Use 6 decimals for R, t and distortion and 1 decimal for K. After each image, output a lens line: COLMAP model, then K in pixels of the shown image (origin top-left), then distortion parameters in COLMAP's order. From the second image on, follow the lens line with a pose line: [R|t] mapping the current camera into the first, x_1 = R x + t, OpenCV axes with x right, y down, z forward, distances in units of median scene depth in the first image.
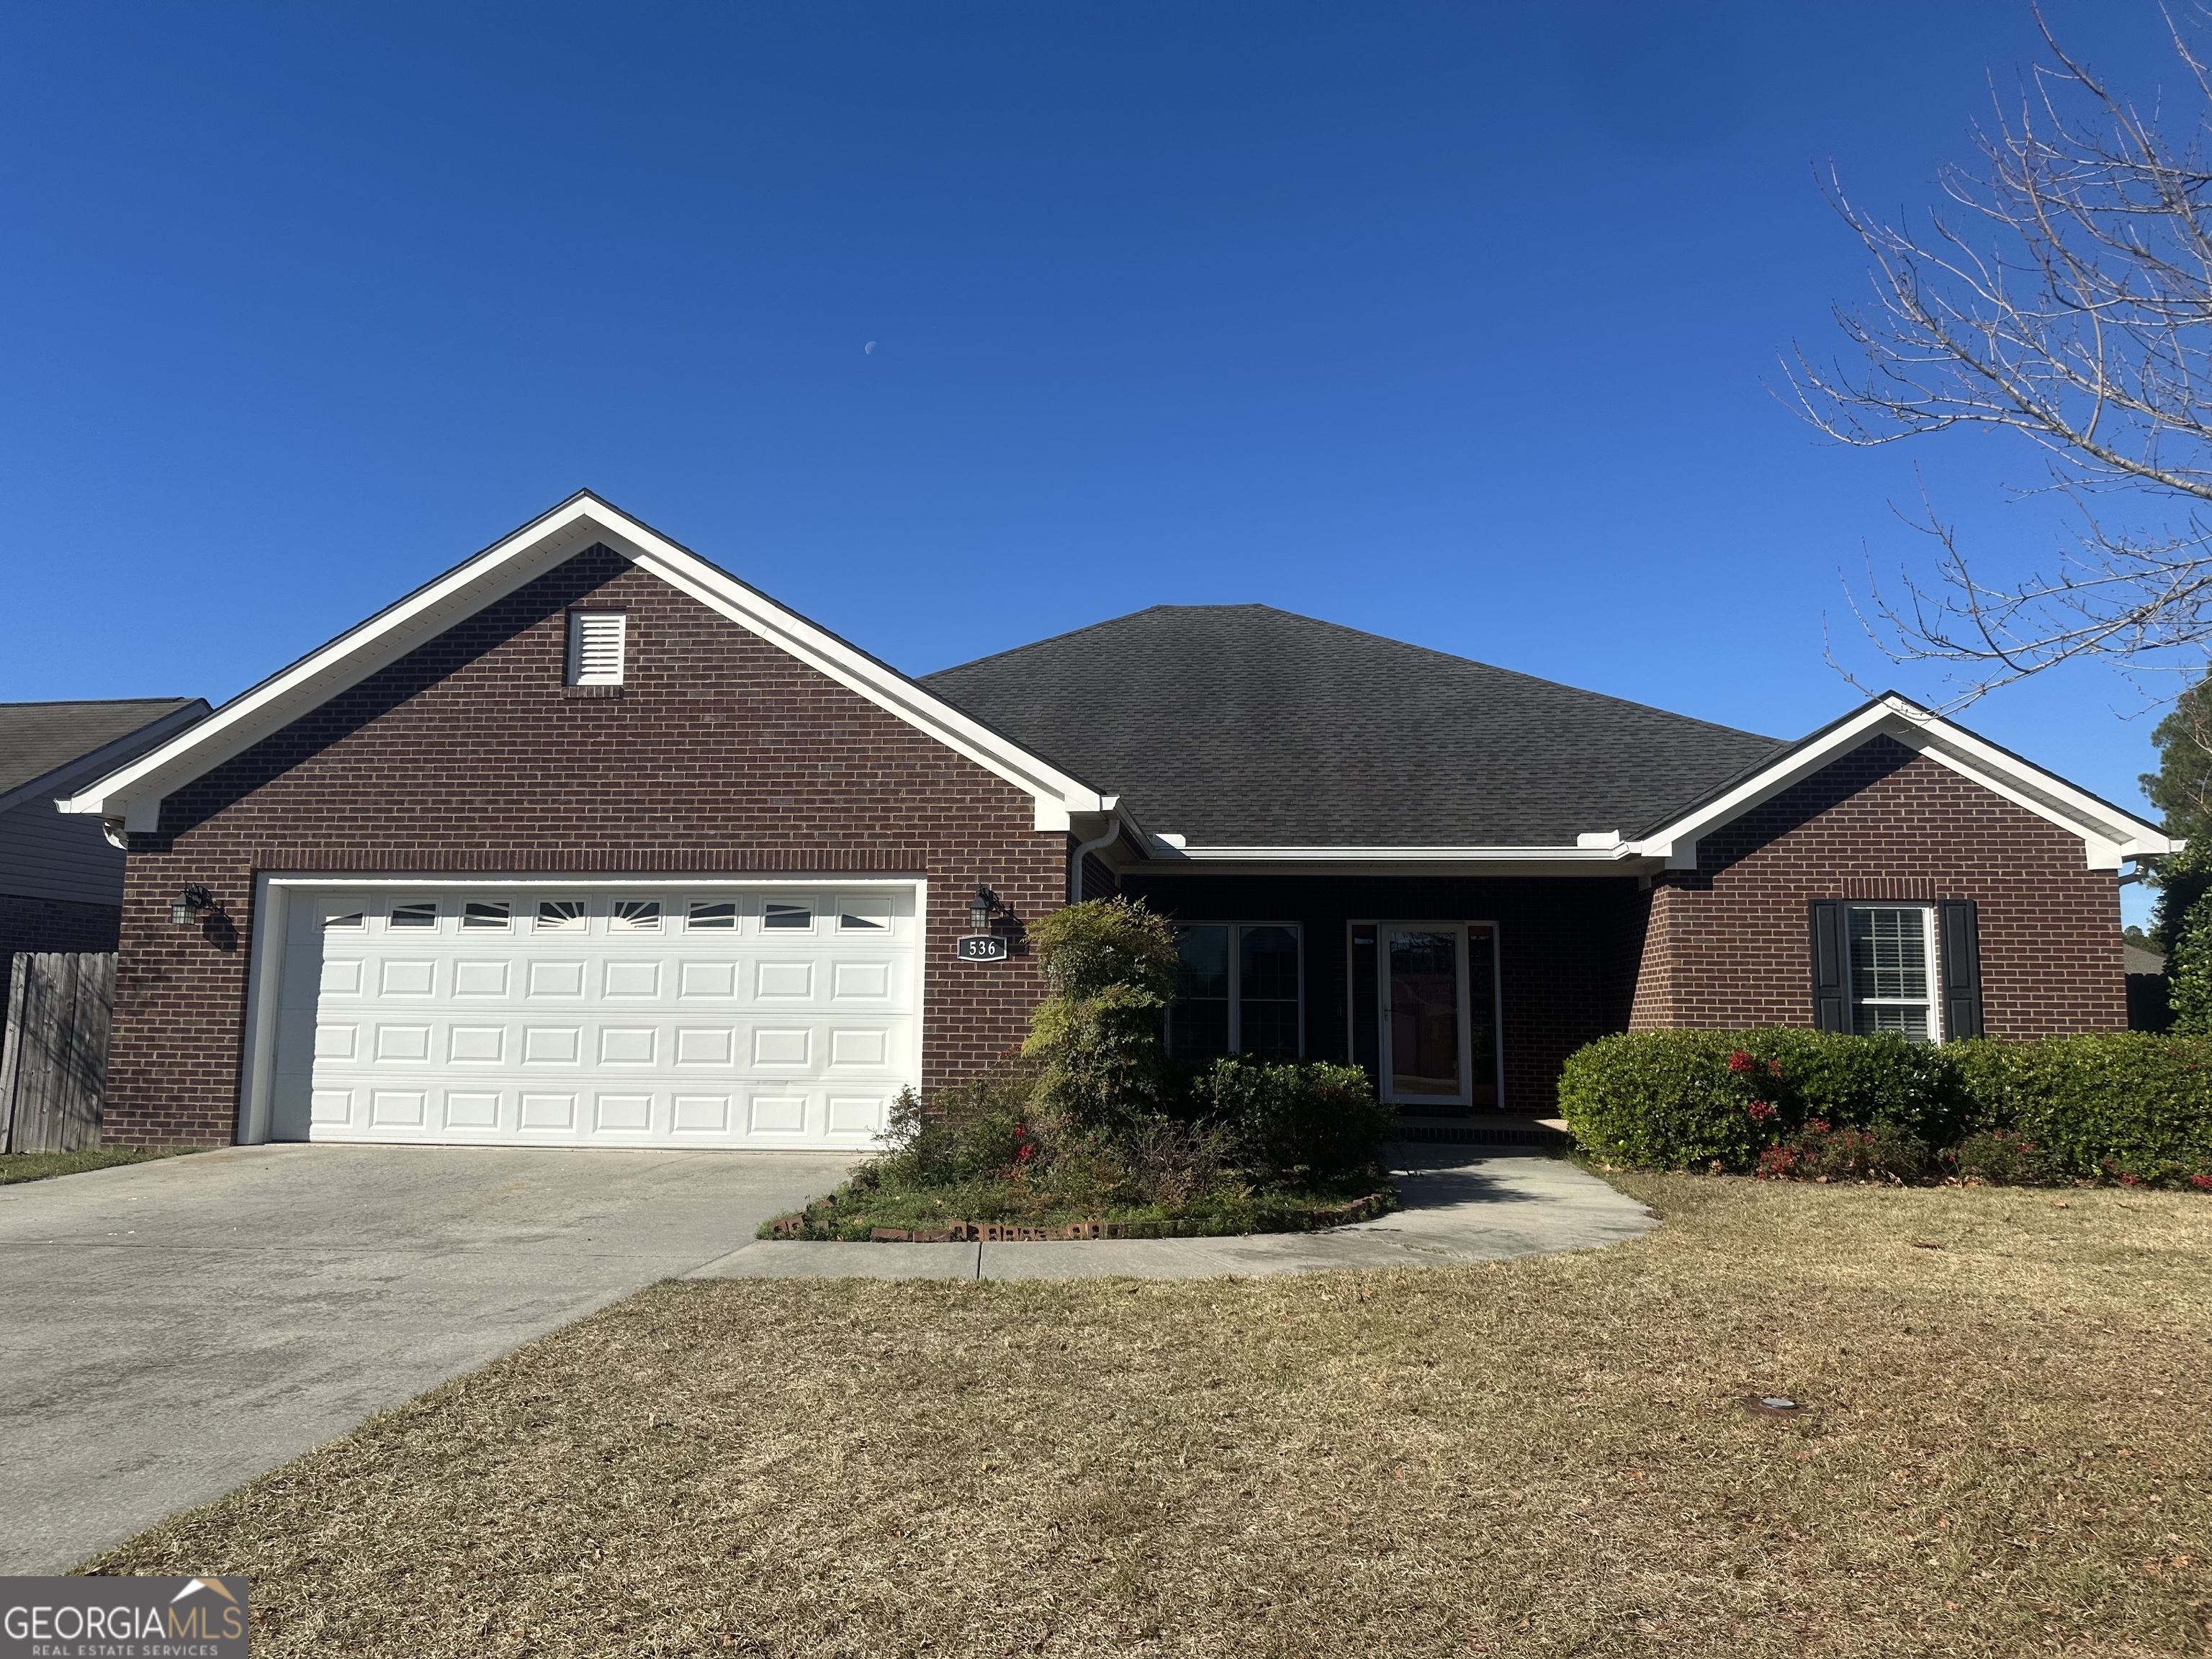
lens RADIAL K [[1512.5, 0, 1106.0], [0, 1512.5, 829.5], [0, 0, 1]] dist [0.072949, -0.094336]
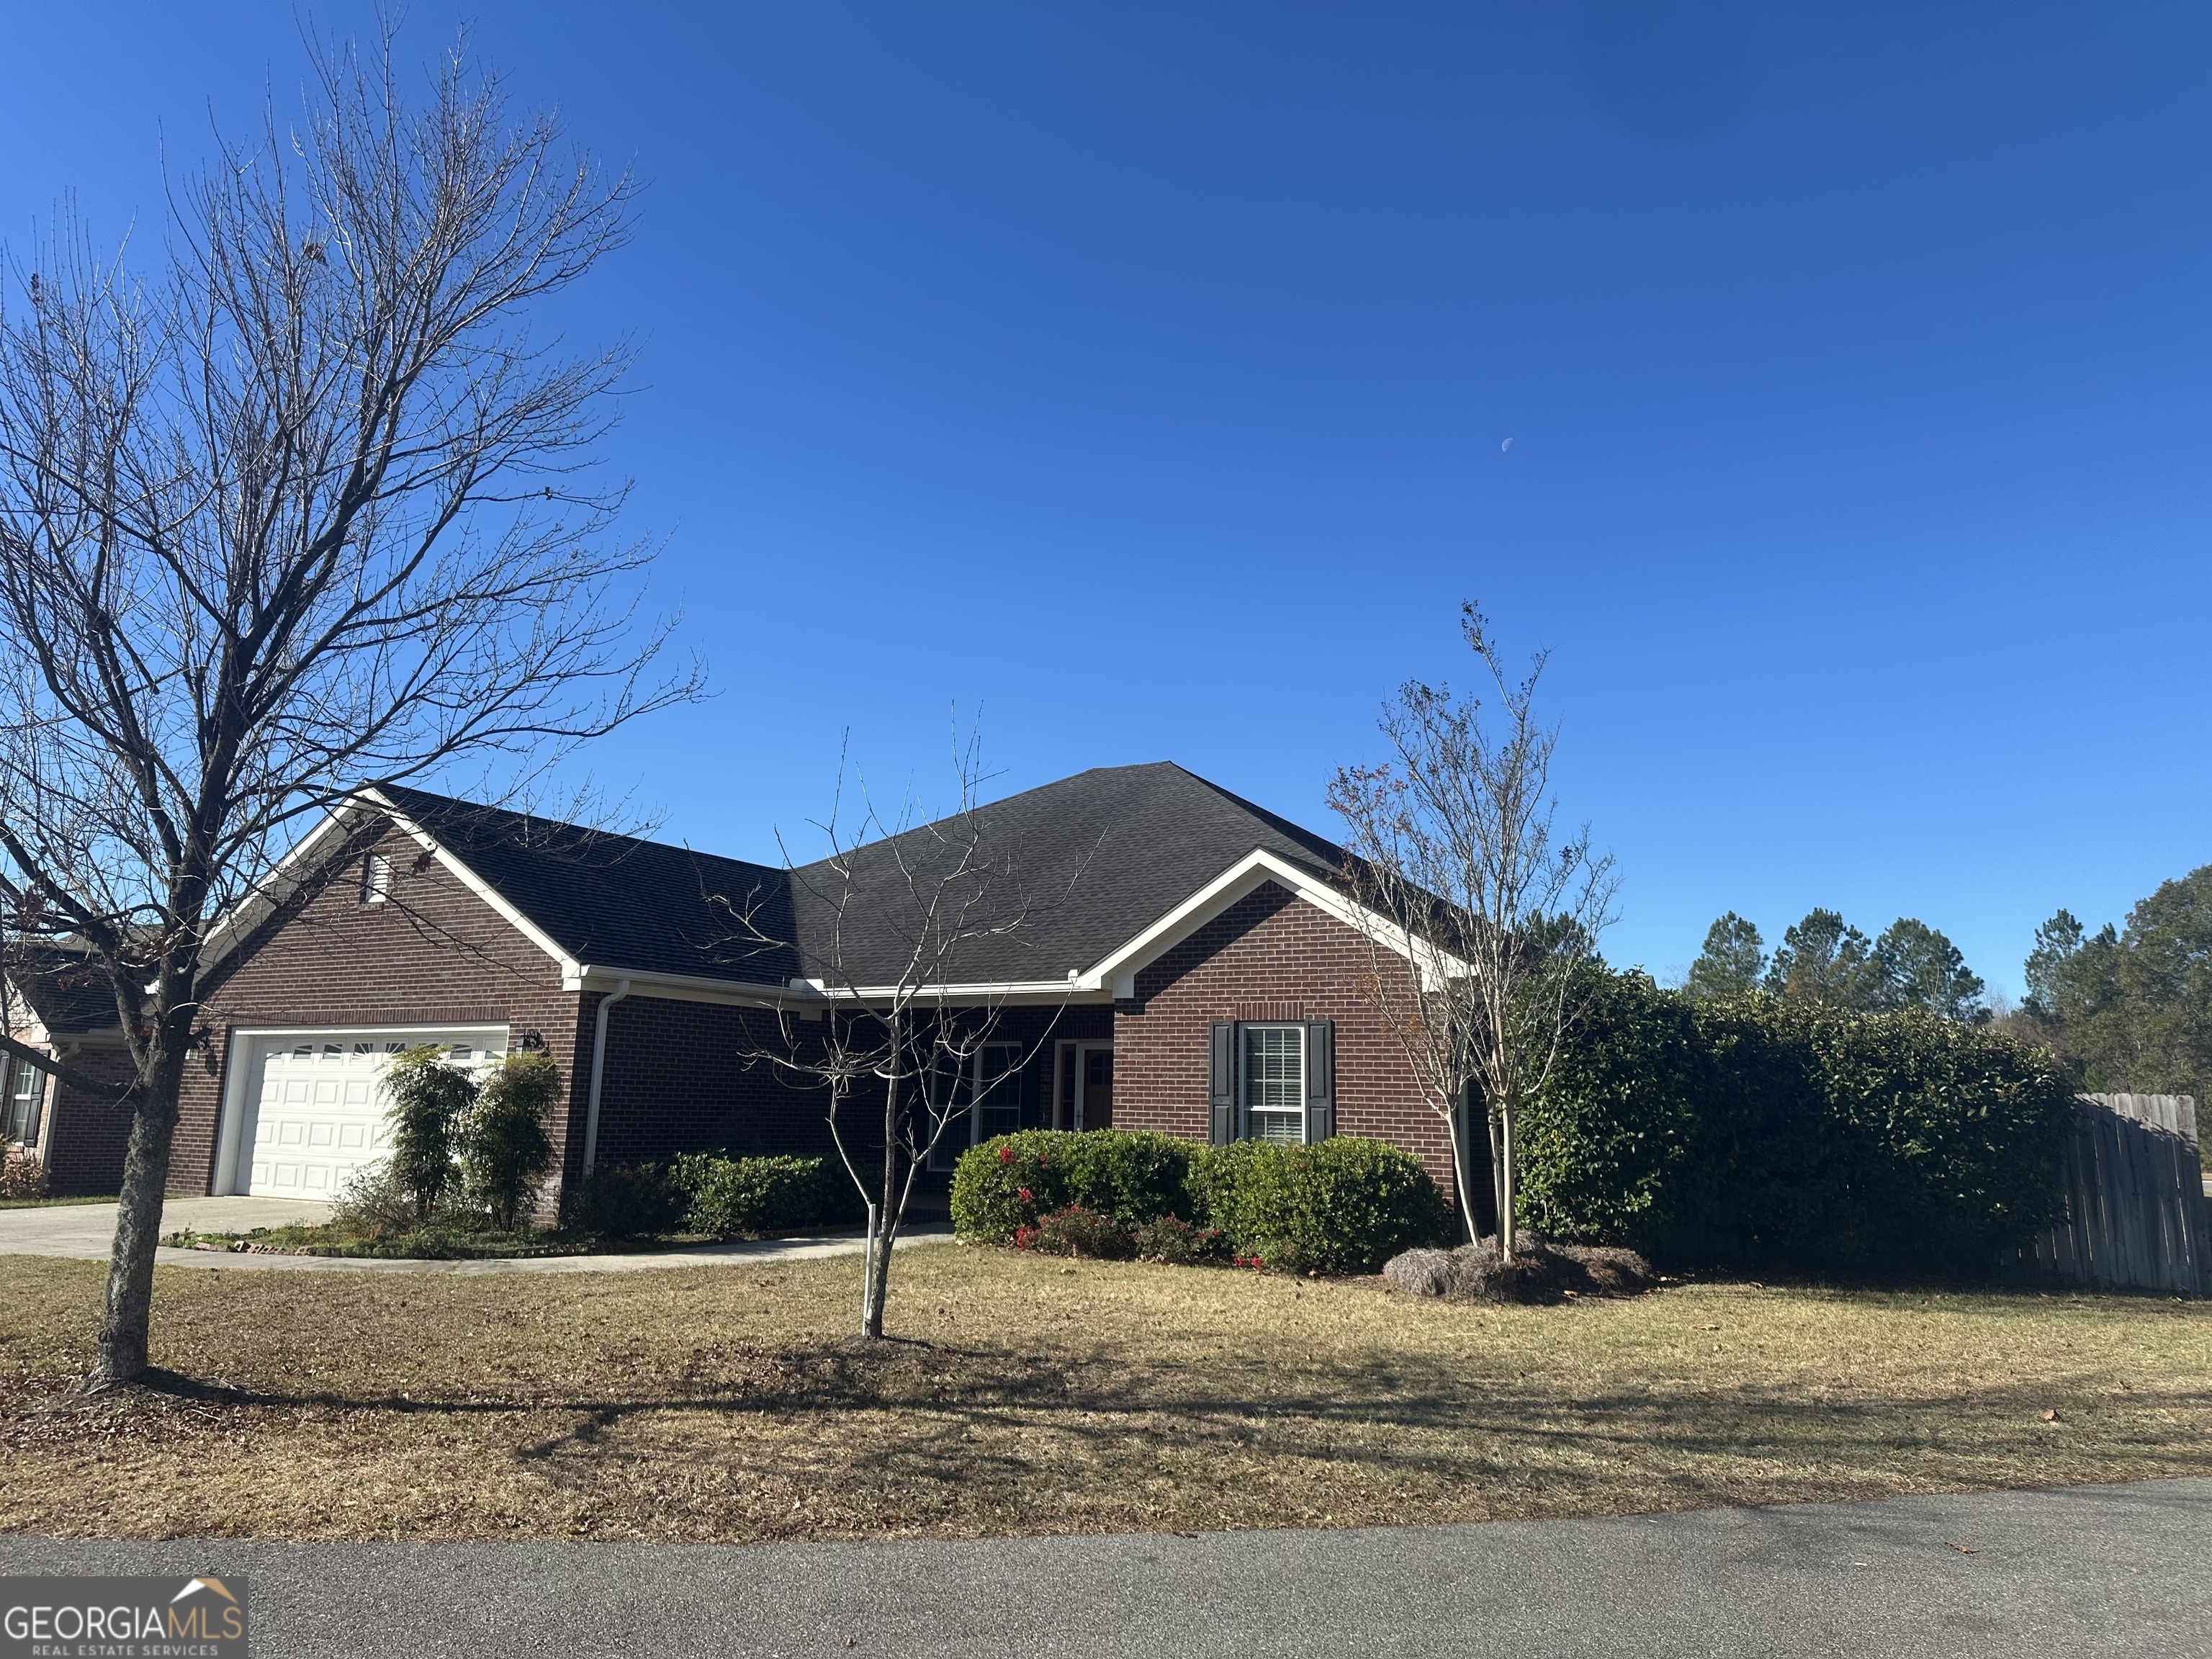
lens RADIAL K [[1512.5, 0, 1106.0], [0, 1512.5, 829.5], [0, 0, 1]] dist [0.072949, -0.094336]
pose [[0.914420, -0.069408, -0.398772, 0.978792], [0.041124, 0.996021, -0.079061, -0.014724], [0.402673, 0.055896, 0.913636, -0.129784]]
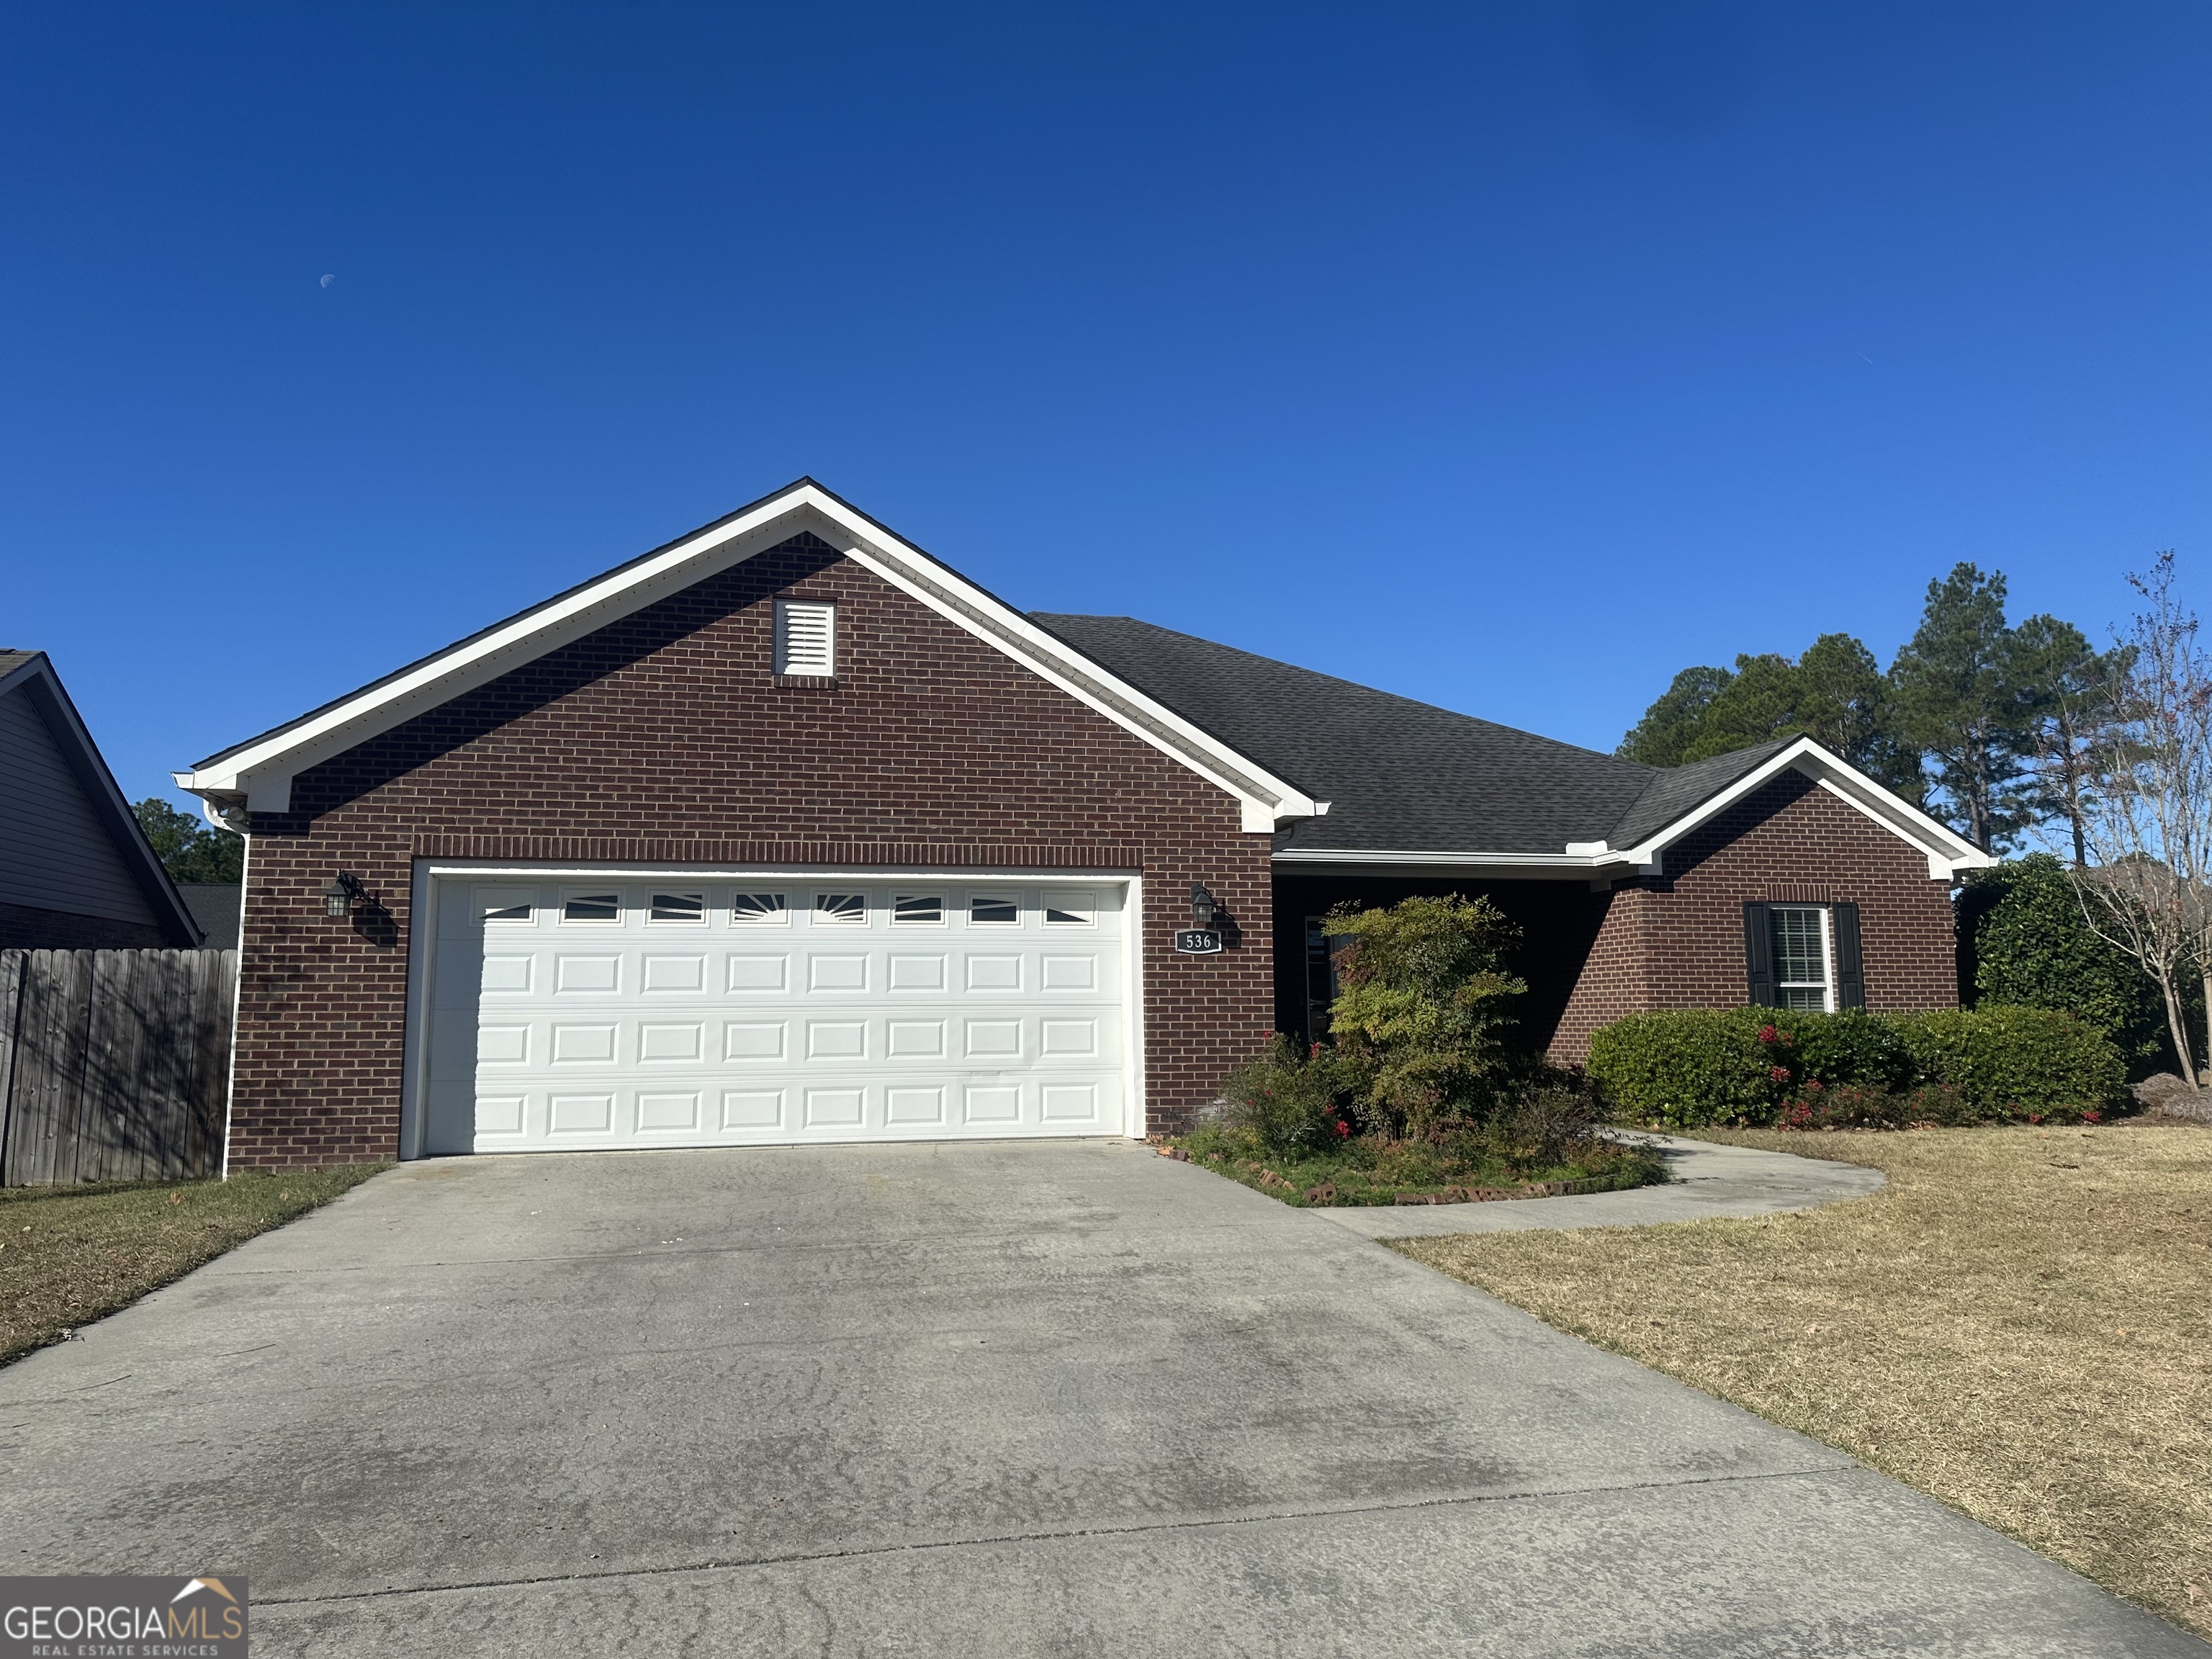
lens RADIAL K [[1513.9, 0, 1103.5], [0, 1513.9, 797.1], [0, 0, 1]] dist [0.078312, -0.107979]
pose [[0.949106, 0.028252, 0.313686, -0.460312], [-0.021904, 0.999478, -0.023741, 0.003486], [-0.314193, 0.015662, 0.949230, 0.005474]]
